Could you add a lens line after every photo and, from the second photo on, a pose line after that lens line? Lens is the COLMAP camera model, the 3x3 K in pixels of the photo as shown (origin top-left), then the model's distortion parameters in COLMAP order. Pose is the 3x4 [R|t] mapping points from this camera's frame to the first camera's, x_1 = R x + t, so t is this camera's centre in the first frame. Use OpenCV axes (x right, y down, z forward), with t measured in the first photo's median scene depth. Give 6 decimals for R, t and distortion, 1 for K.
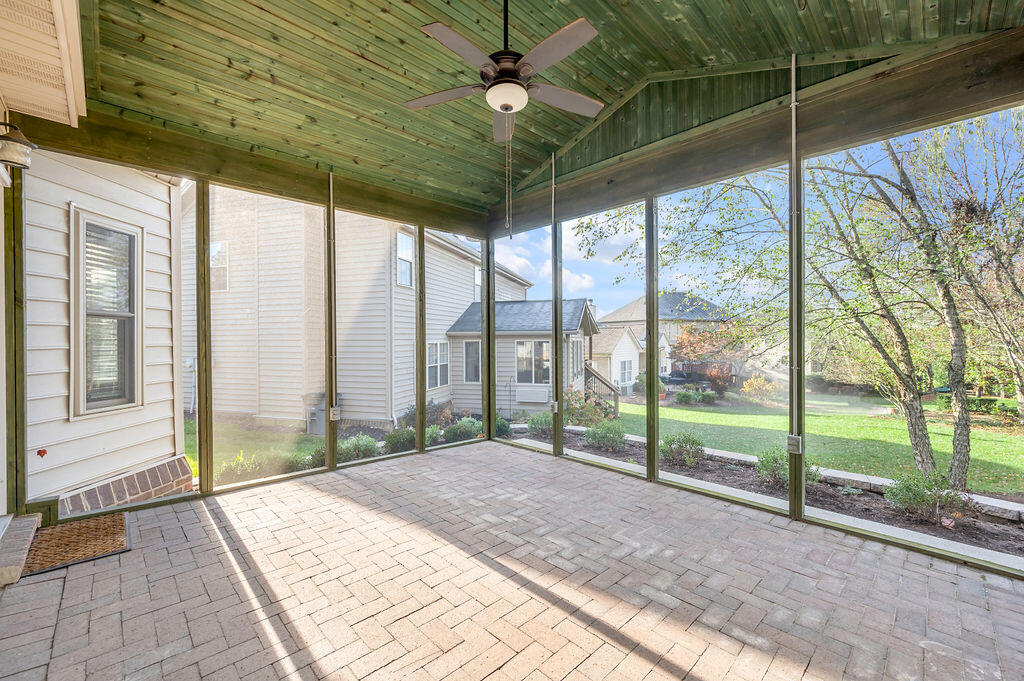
lens RADIAL K [[420.0, 0, 512.0], [0, 420.0, 340.5], [0, 0, 1]] dist [-0.001342, -0.000065]
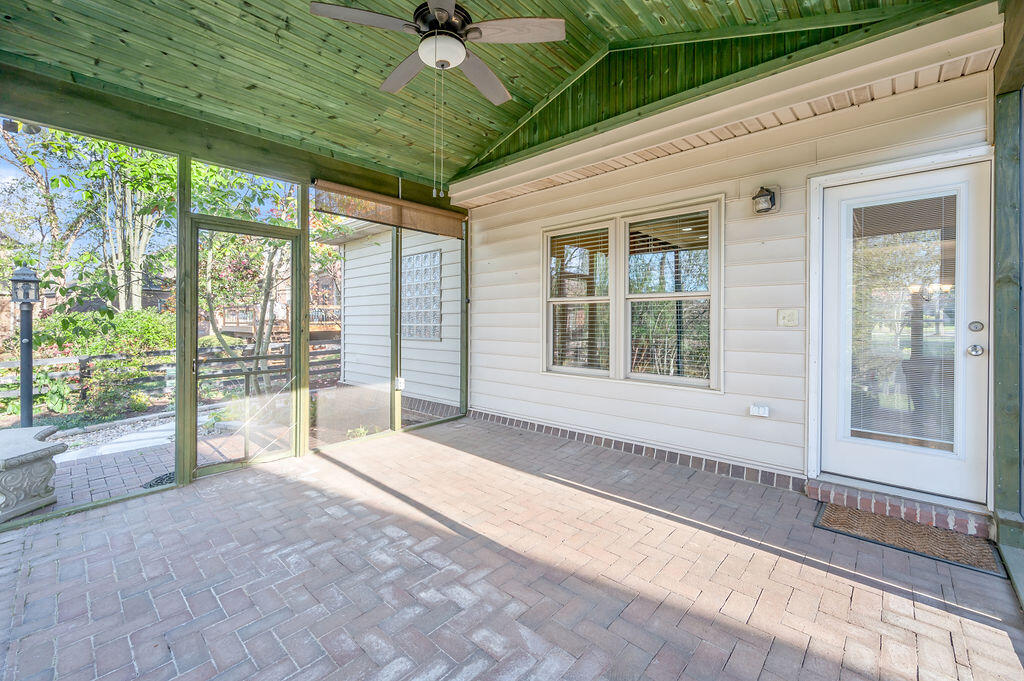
lens RADIAL K [[419.5, 0, 515.7], [0, 419.5, 325.1], [0, 0, 1]] dist [-0.000458, -0.000072]
pose [[-0.997422, 0.001728, -0.071741, -0.104775], [0.001030, 0.999952, 0.009759, -0.003874], [0.071754, 0.009660, -0.997376, 1.930388]]
